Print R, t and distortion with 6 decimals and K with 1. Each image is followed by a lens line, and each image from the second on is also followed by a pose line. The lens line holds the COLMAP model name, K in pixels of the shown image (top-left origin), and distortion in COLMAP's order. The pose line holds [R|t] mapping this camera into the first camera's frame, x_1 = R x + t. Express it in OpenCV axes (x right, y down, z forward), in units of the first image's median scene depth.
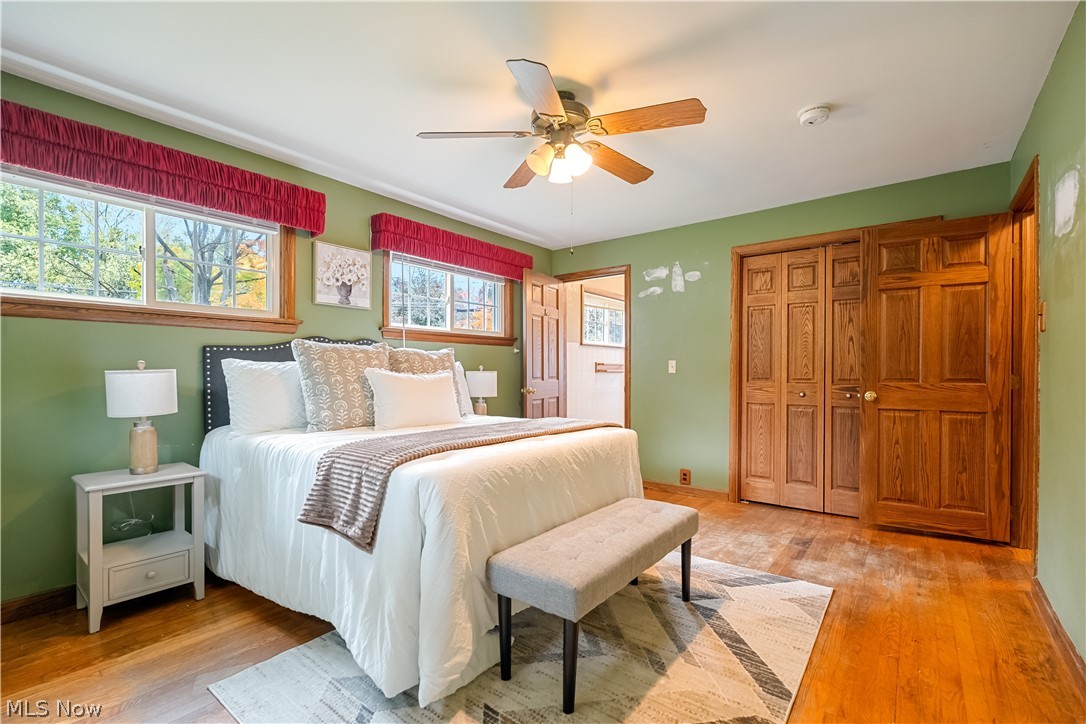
lens RADIAL K [[479.1, 0, 534.6], [0, 479.1, 380.7], [0, 0, 1]] dist [-0.005208, -0.000223]
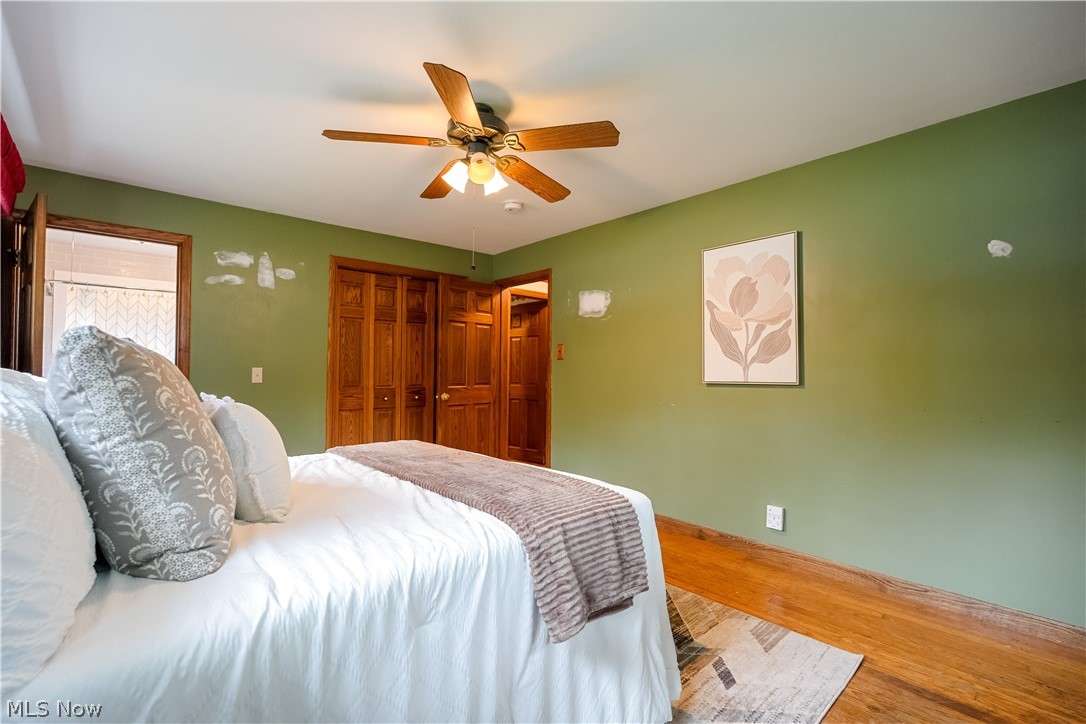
lens RADIAL K [[479.1, 0, 542.5], [0, 479.1, 354.9], [0, 0, 1]] dist [-0.005208, -0.000223]
pose [[0.151212, 0.027282, 0.988125, -0.632923], [0.016278, 0.999415, -0.030085, -0.042793], [-0.988367, 0.020634, 0.150679, 0.525606]]
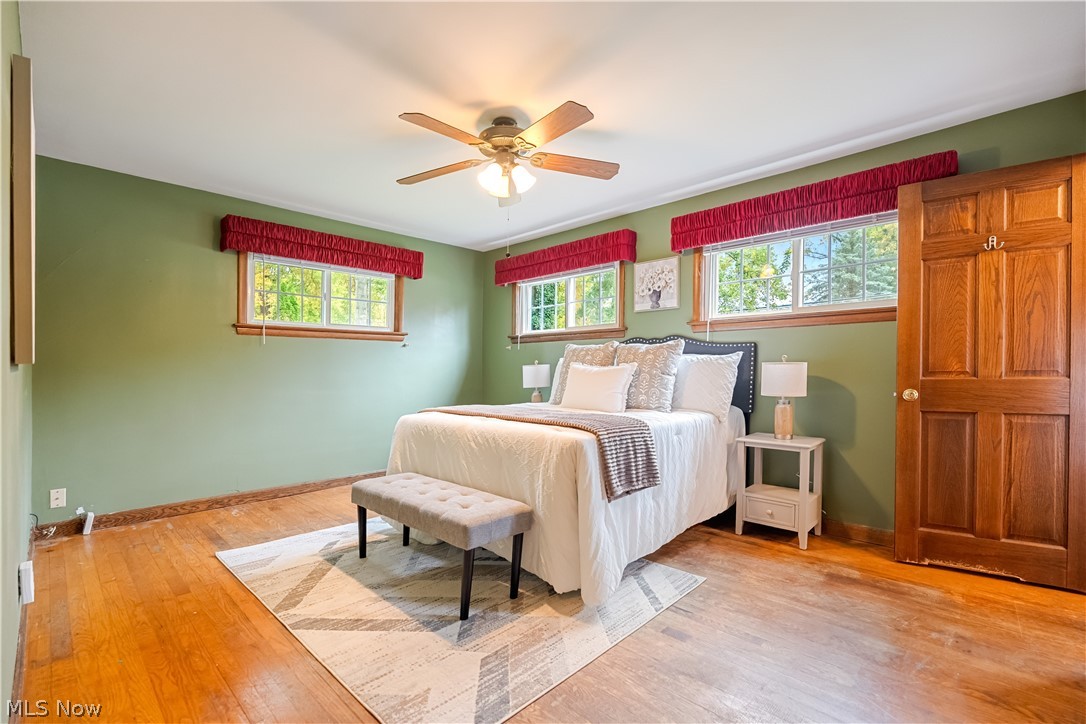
lens RADIAL K [[479.1, 0, 552.8], [0, 479.1, 369.3], [0, 0, 1]] dist [-0.005208, -0.000223]
pose [[-0.075469, 0.004919, -0.997136, 0.854007], [-0.010828, 0.999925, 0.005752, -0.011665], [0.997089, 0.011231, -0.075410, 0.875474]]
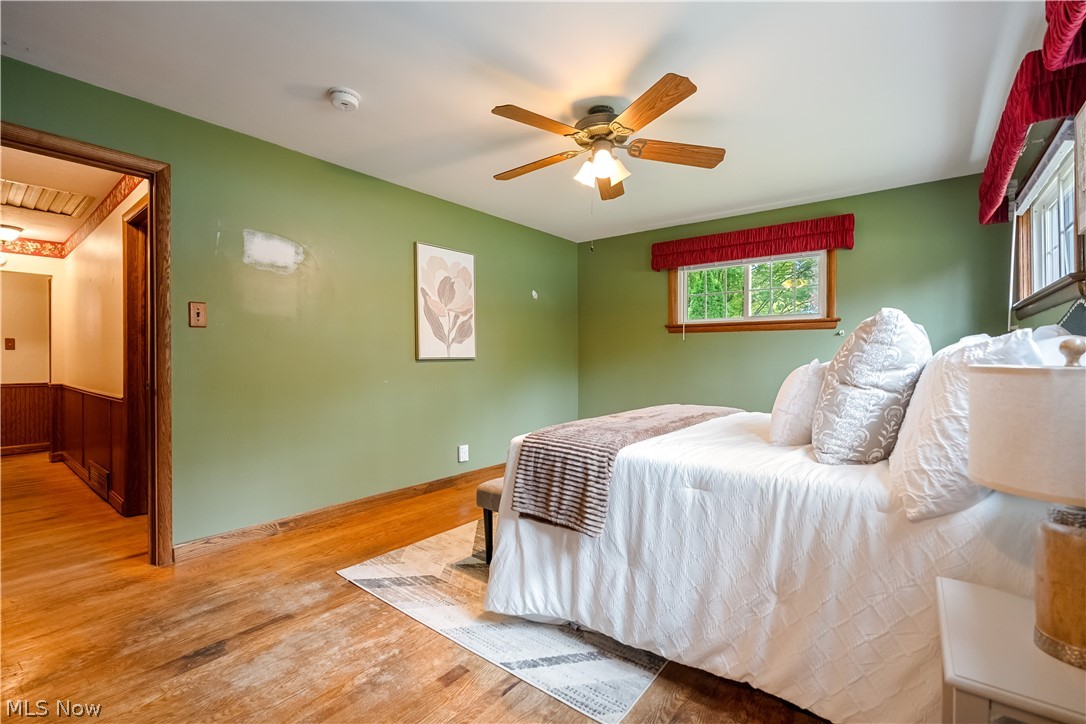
lens RADIAL K [[479.1, 0, 544.7], [0, 479.1, 355.5], [0, 0, 1]] dist [-0.005208, -0.000223]
pose [[-0.999935, -0.001544, -0.011260, 0.141854], [-0.001695, 0.999908, 0.013460, -0.033346], [0.011238, 0.013479, -0.999846, 1.514193]]
